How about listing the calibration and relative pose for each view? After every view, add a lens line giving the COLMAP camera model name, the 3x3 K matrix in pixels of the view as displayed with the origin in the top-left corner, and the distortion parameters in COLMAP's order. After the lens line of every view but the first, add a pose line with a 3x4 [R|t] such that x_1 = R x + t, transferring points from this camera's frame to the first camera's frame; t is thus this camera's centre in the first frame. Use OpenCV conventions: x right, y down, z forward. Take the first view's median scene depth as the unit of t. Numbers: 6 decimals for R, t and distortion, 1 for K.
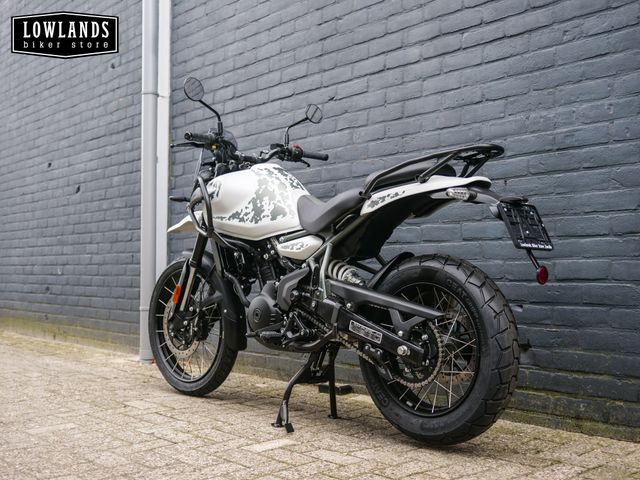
lens RADIAL K [[735.1, 0, 319.6], [0, 735.1, 239.5], [0, 0, 1]] dist [0.002833, 0.000000]
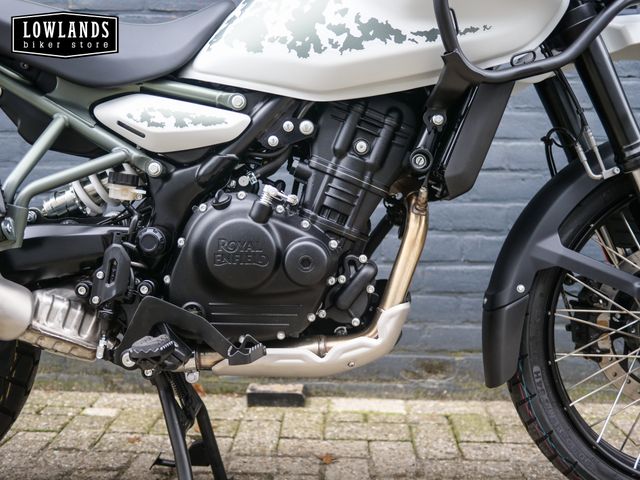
lens RADIAL K [[735.1, 0, 318.8], [0, 735.1, 238.5], [0, 0, 1]] dist [0.002833, 0.000000]
pose [[0.692830, -0.042634, 0.719840, -0.399029], [-0.043971, 0.993895, 0.101187, 0.030430], [-0.719759, -0.101757, 0.686726, 0.681382]]
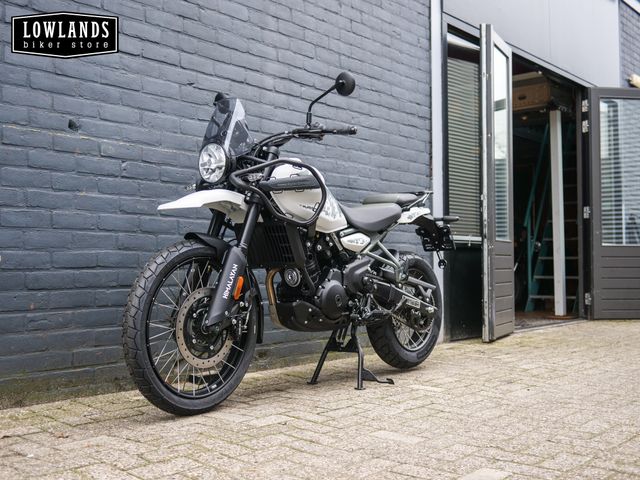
lens RADIAL K [[735.1, 0, 322.9], [0, 735.1, 238.5], [0, 0, 1]] dist [0.002833, 0.000000]
pose [[-0.123072, 0.034146, 0.991810, -1.128619], [-0.044693, 0.998203, -0.039912, 0.051382], [-0.991391, -0.049239, -0.121324, 1.095138]]
